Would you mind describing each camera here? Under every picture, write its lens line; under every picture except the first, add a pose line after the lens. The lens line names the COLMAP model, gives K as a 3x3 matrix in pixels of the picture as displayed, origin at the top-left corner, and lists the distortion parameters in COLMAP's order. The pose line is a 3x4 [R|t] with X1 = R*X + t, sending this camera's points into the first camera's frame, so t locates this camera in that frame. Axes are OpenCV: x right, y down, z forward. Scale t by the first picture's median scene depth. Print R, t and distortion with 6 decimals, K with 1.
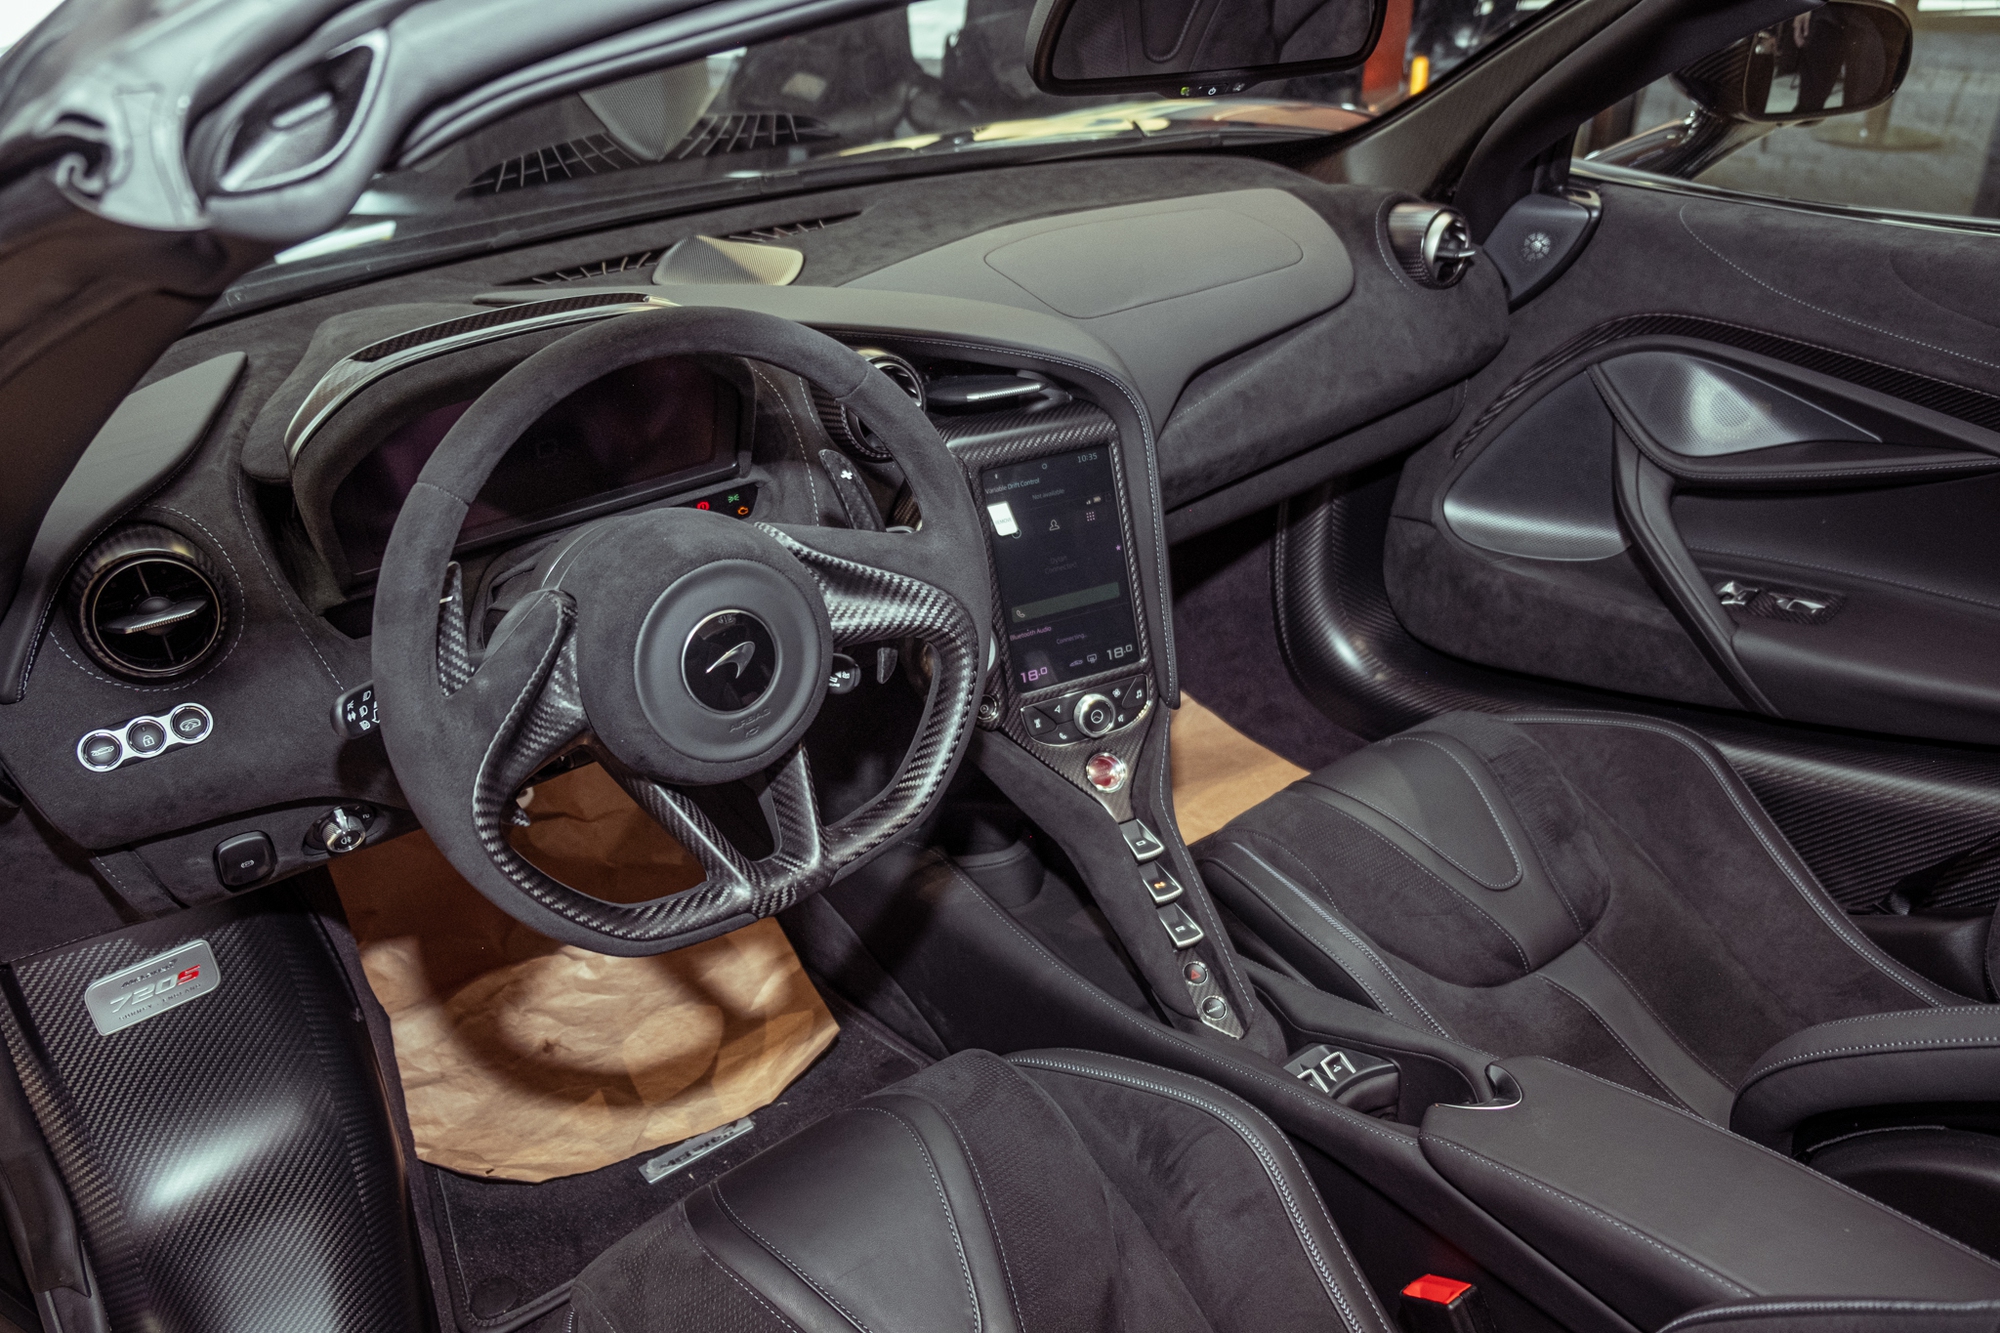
lens RADIAL K [[1518.1, 0, 1006.9], [0, 1518.1, 672.6], [0, 0, 1]] dist [-0.009727, -0.000711]
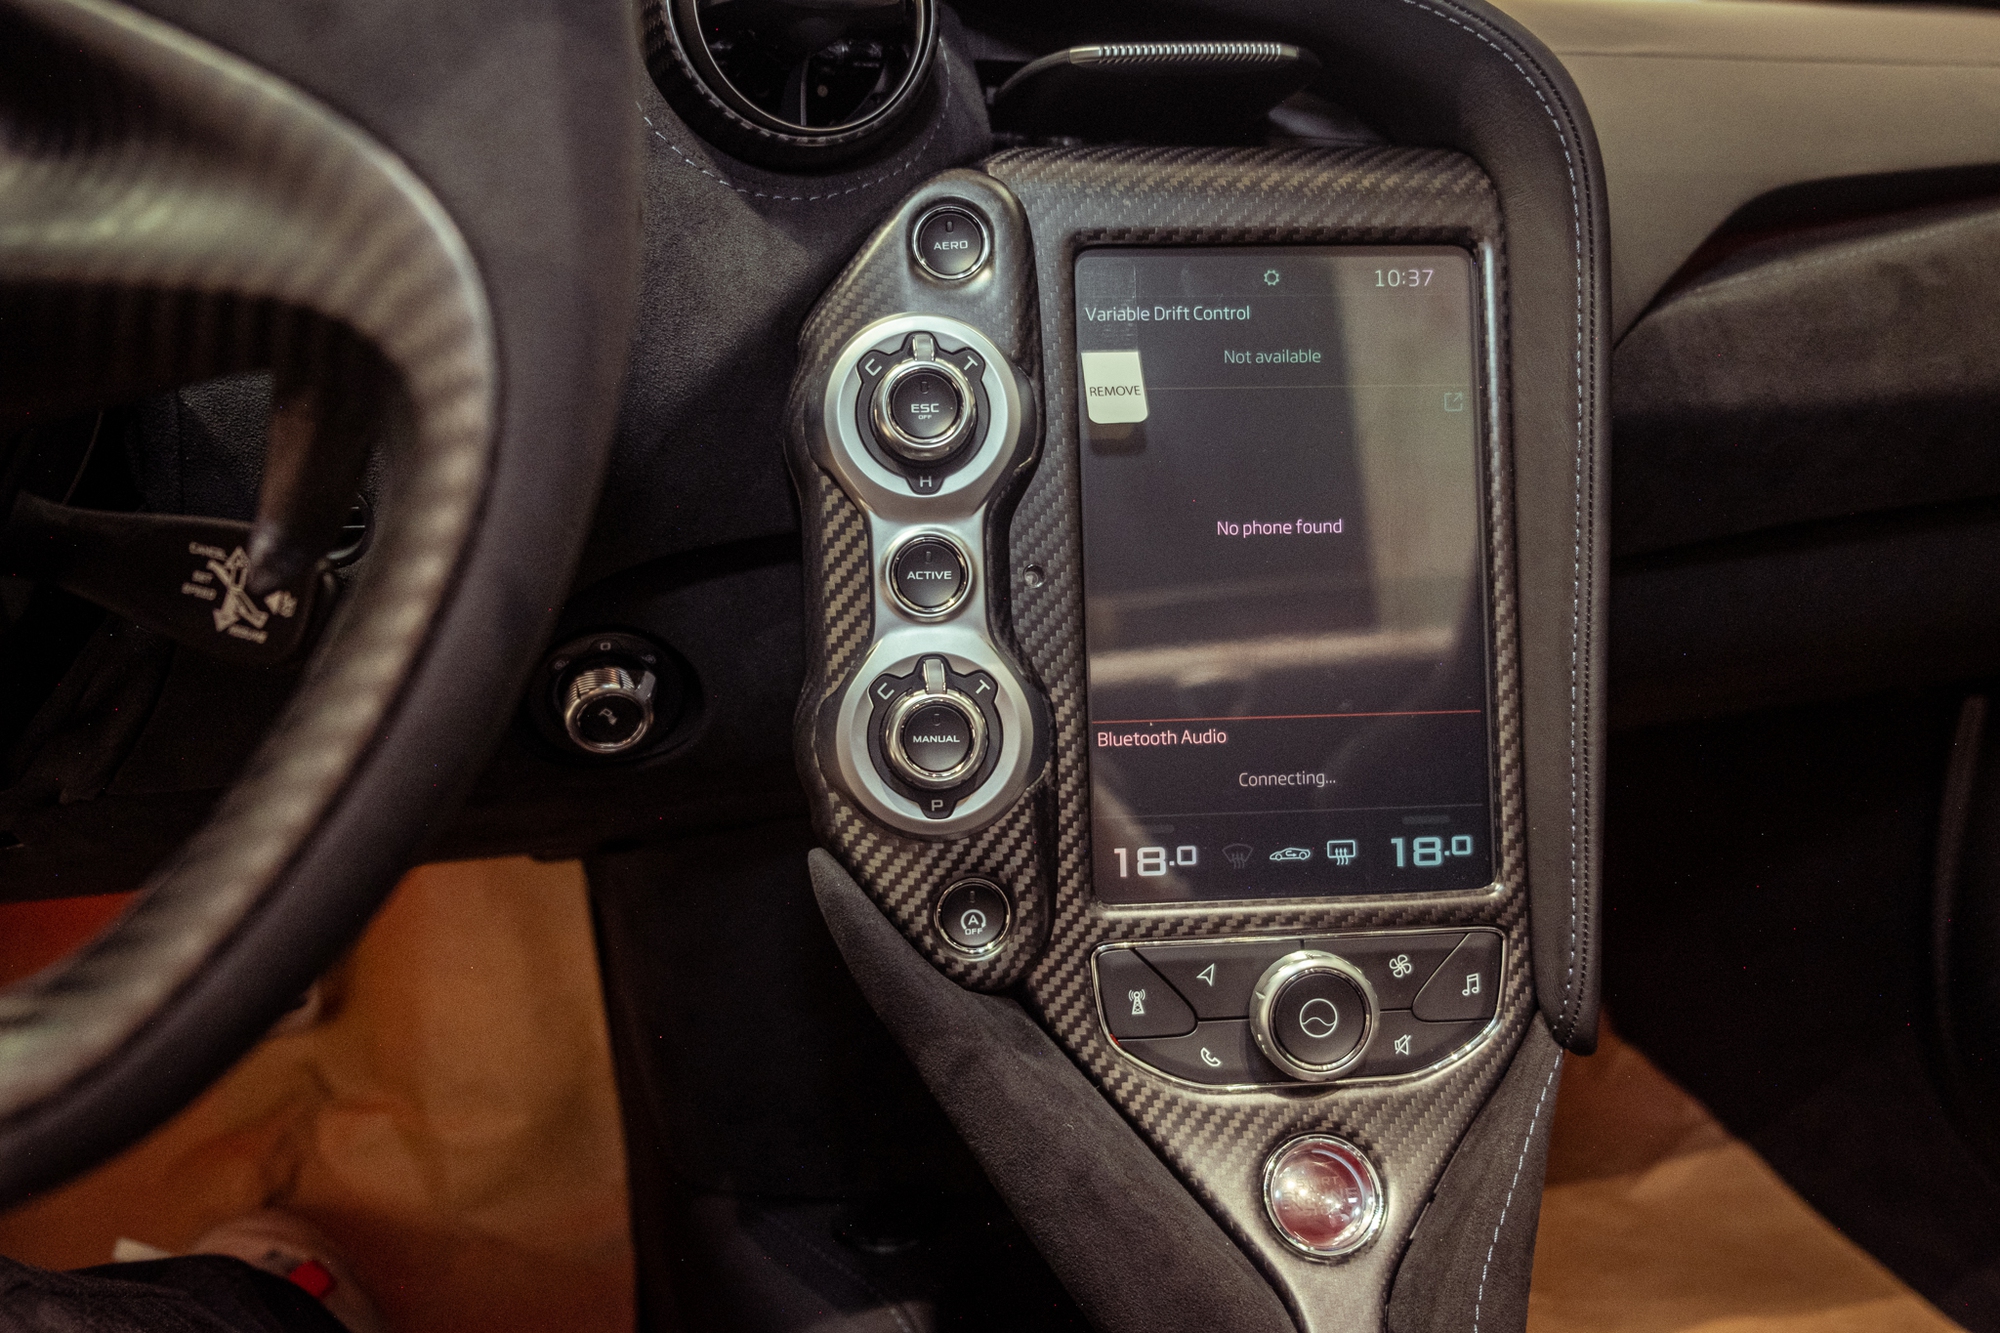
lens RADIAL K [[1769.6, 0, 999.3], [0, 1769.6, 665.9], [0, 0, 1]] dist [-0.027583, 0.001495]
pose [[0.936979, 0.132026, -0.323480, 0.106873], [-0.199376, 0.962354, -0.184727, 0.039484], [0.286914, 0.237579, 0.928028, 0.595320]]
